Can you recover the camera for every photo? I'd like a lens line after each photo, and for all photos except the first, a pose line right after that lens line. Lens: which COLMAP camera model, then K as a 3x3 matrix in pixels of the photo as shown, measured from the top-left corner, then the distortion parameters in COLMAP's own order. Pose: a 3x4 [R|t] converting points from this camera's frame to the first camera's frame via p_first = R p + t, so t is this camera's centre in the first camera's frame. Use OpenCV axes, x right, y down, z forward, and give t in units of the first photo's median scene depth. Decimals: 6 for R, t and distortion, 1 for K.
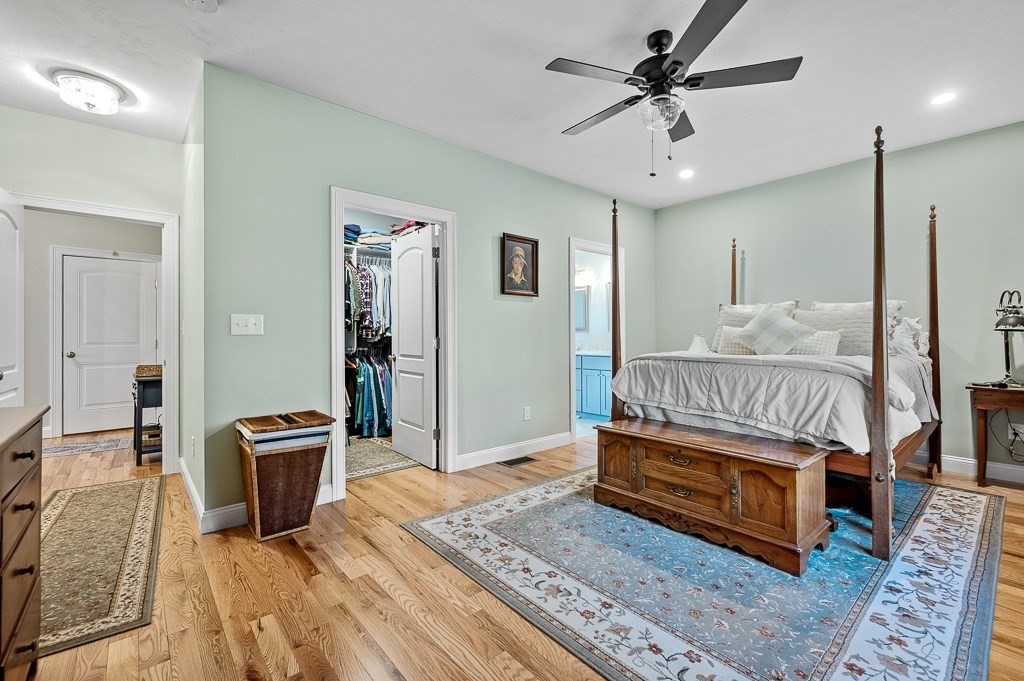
lens RADIAL K [[442.4, 0, 512.8], [0, 442.4, 331.7], [0, 0, 1]] dist [0.007409, -0.001019]
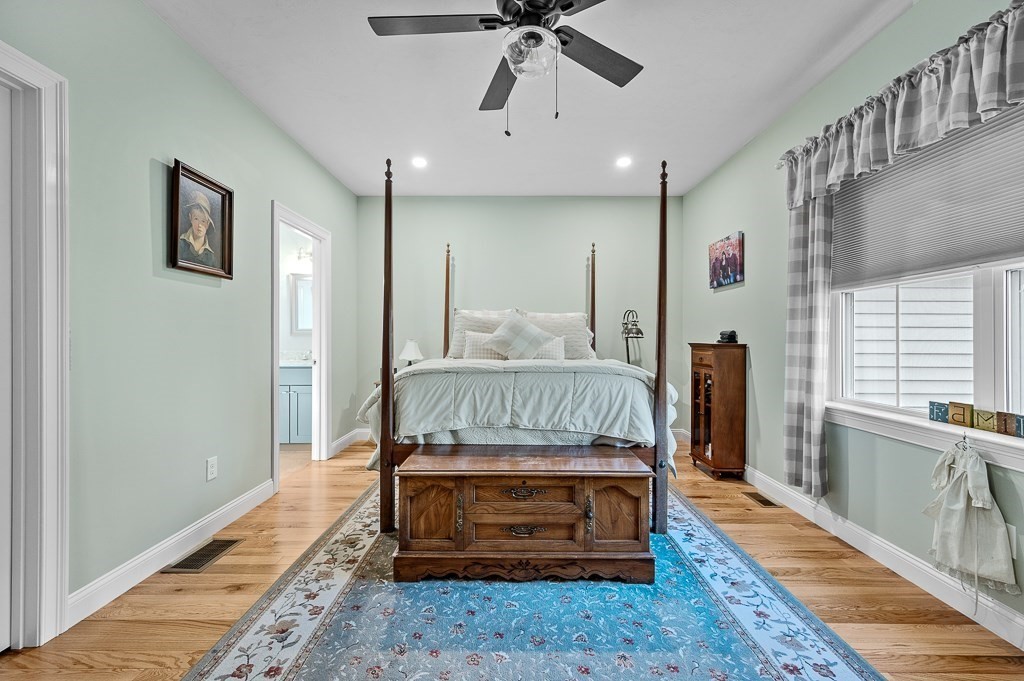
lens RADIAL K [[418.1, 0, 512.2], [0, 418.1, 338.3], [0, 0, 1]] dist [-0.000213, -0.000305]
pose [[0.653725, 0.005491, 0.756712, -0.220143], [-0.008347, 0.999965, -0.000045, 0.002387], [-0.756686, -0.006286, 0.653748, 0.500388]]
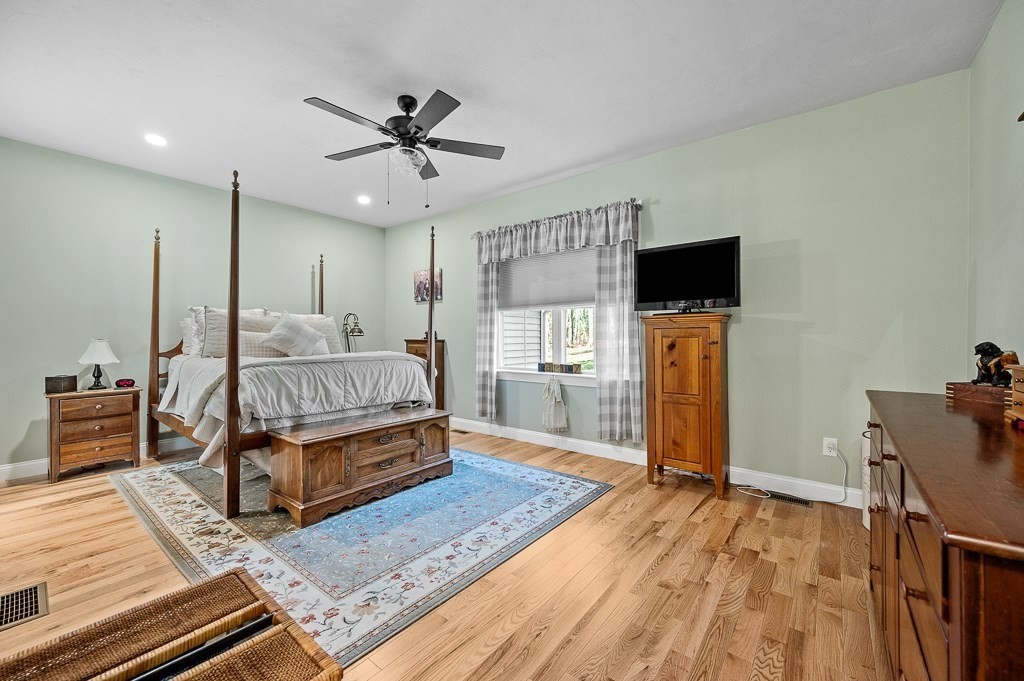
lens RADIAL K [[404.8, 0, 514.0], [0, 404.8, 341.3], [0, 0, 1]] dist [0.000046, 0.000081]
pose [[-0.195908, -0.006879, 0.980598, -0.783350], [-0.001063, 0.999976, 0.006802, 0.007981], [-0.980622, 0.000290, -0.195911, 0.853738]]
